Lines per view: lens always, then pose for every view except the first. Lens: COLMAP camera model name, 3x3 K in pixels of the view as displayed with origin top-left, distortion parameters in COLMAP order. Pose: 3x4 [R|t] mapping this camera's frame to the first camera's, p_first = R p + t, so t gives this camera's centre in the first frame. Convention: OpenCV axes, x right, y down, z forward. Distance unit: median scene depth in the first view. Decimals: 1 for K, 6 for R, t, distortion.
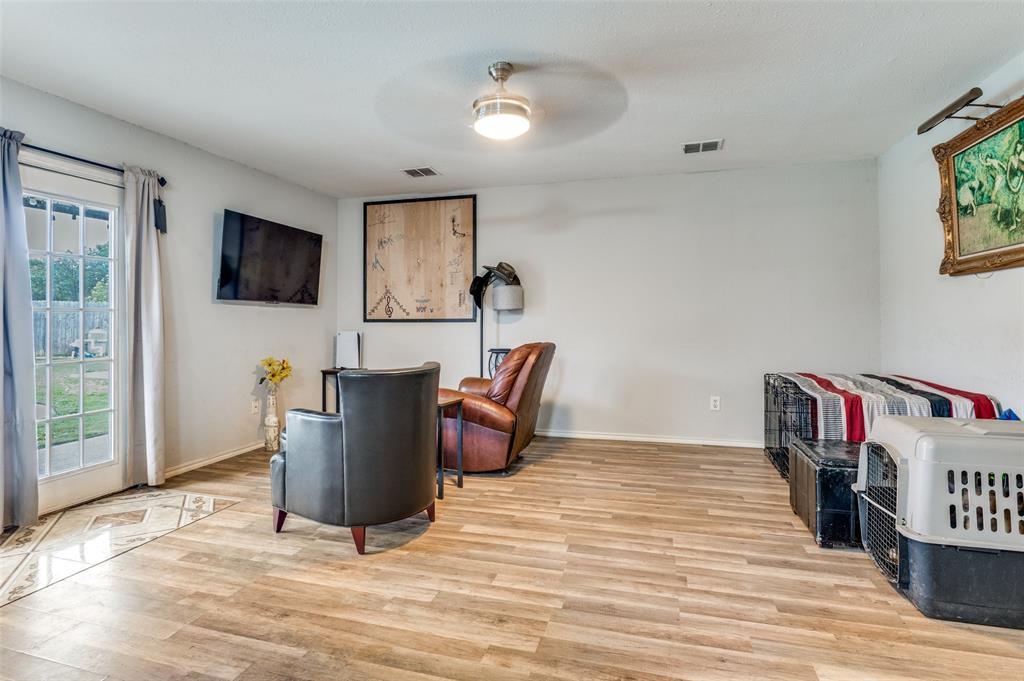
lens RADIAL K [[505.4, 0, 510.7], [0, 505.4, 322.3], [0, 0, 1]] dist [-0.011498, -0.000817]
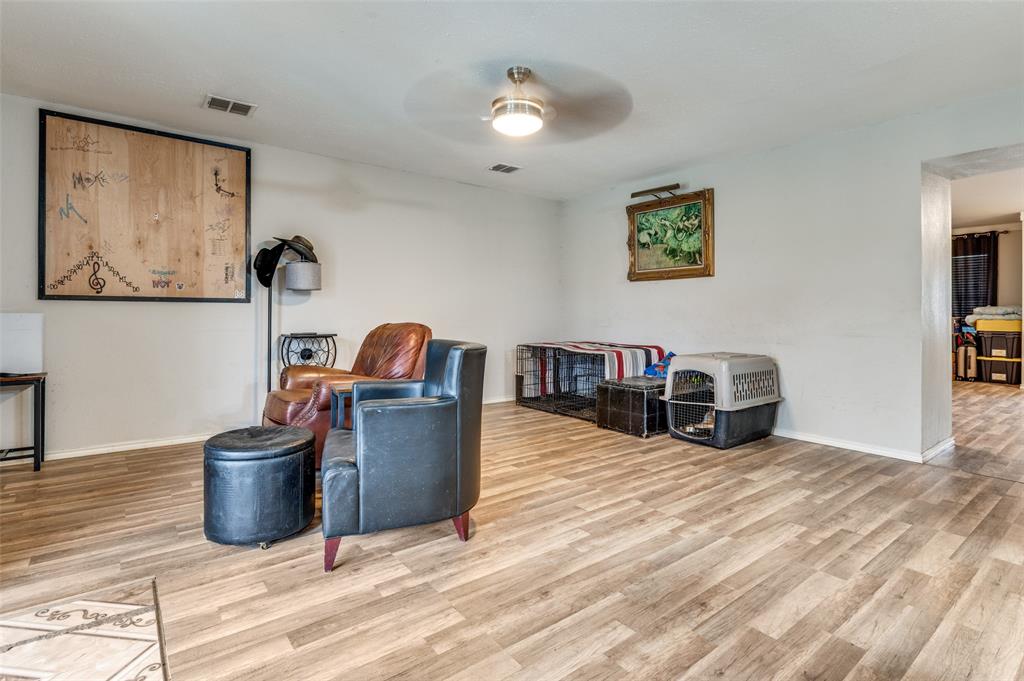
lens RADIAL K [[488.0, 0, 509.4], [0, 488.0, 317.3], [0, 0, 1]] dist [-0.001022, 0.000243]
pose [[0.605579, -0.000292, 0.795786, -0.757964], [-0.004273, 0.999984, 0.003619, 0.031008], [-0.795774, -0.005592, 0.605568, 0.300988]]
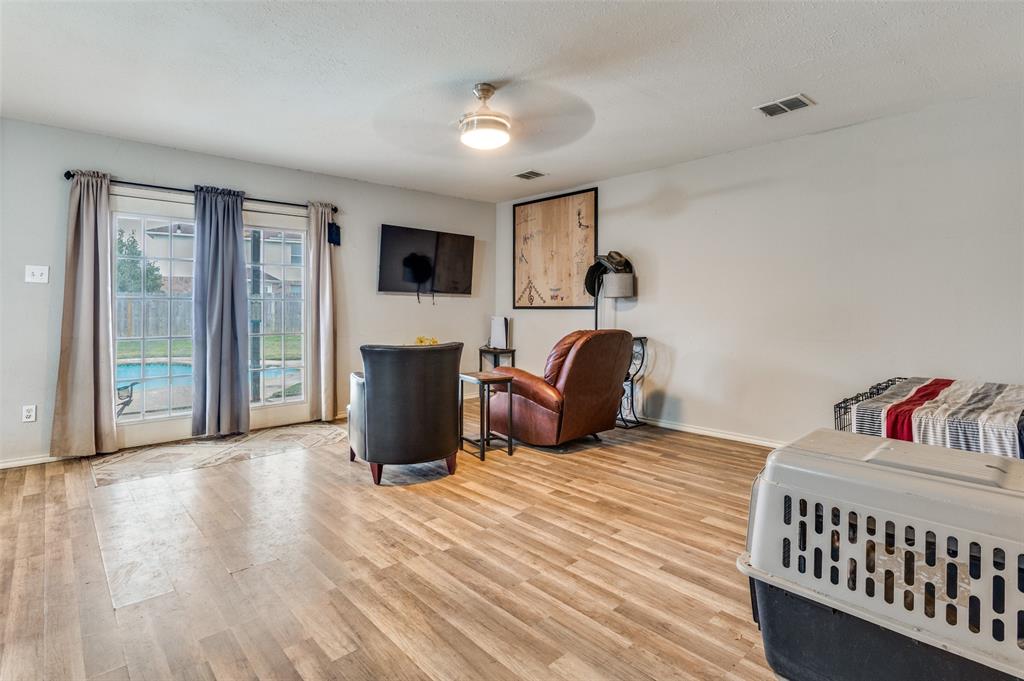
lens RADIAL K [[498.1, 0, 516.6], [0, 498.1, 311.5], [0, 0, 1]] dist [-0.010567, -0.000162]
pose [[0.860028, 0.007294, -0.510194, 0.531303], [-0.004890, 0.999970, 0.006054, -0.002574], [0.510223, -0.002712, 0.860038, 0.052166]]
